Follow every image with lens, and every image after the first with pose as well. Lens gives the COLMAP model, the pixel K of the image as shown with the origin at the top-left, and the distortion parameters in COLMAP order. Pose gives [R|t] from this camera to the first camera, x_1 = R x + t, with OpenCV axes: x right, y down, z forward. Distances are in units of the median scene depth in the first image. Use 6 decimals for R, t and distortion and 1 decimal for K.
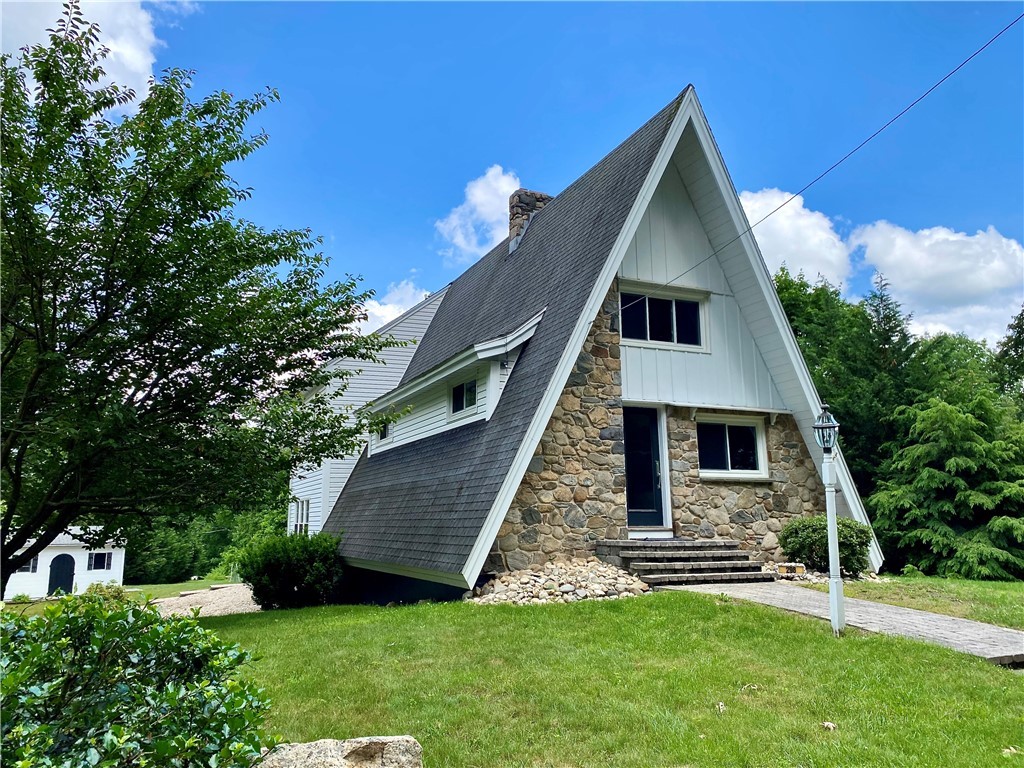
lens RADIAL K [[786.4, 0, 512.0], [0, 786.4, 384.0], [0, 0, 1]] dist [0.000484, -0.000165]
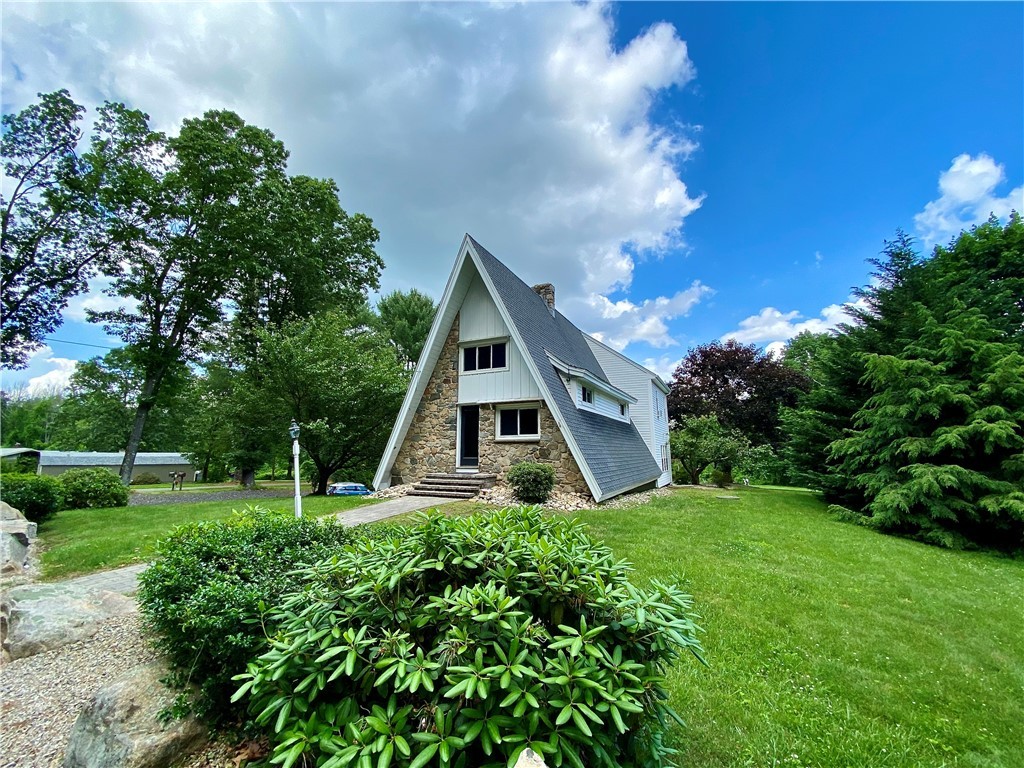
lens RADIAL K [[422.2, 0, 509.1], [0, 422.2, 373.9], [0, 0, 1]] dist [0.019960, -0.019876]
pose [[0.631559, -0.137101, -0.763110, 1.033003], [0.142911, 0.987962, -0.059223, 0.028015], [0.762043, -0.071654, 0.643550, 0.394348]]
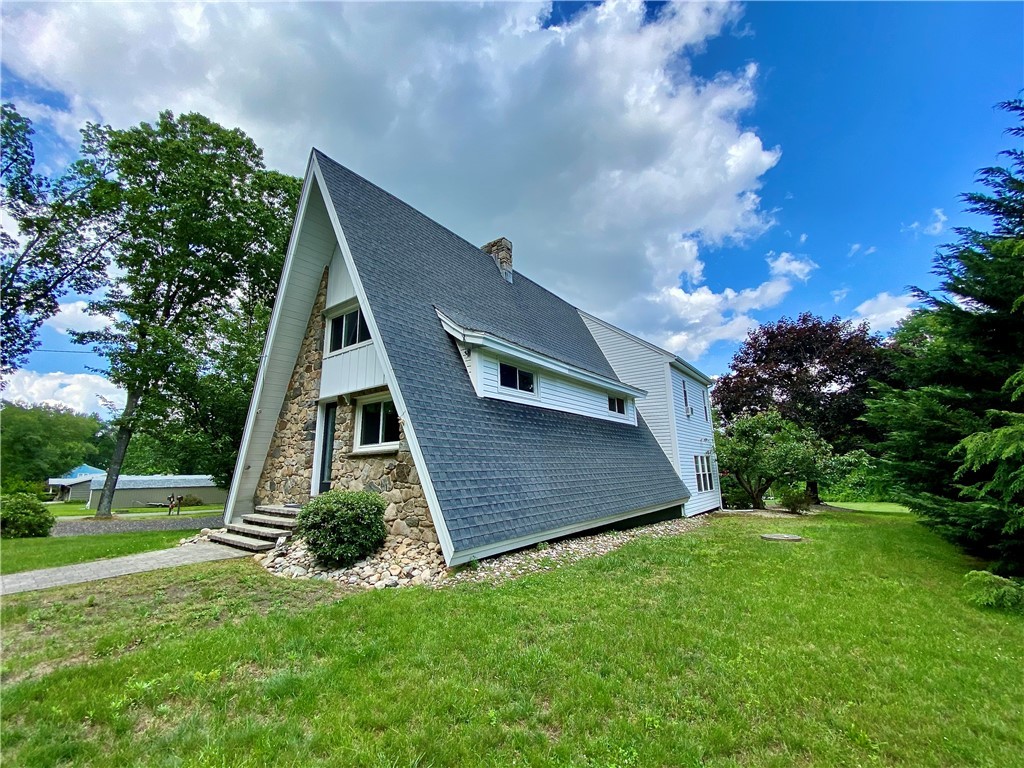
lens RADIAL K [[422.2, 0, 509.1], [0, 422.2, 373.9], [0, 0, 1]] dist [0.019960, -0.019876]
pose [[0.481523, -0.196006, -0.854235, 0.910894], [0.181866, 0.975803, -0.121383, 0.122774], [0.857357, -0.096908, 0.505518, 0.889389]]
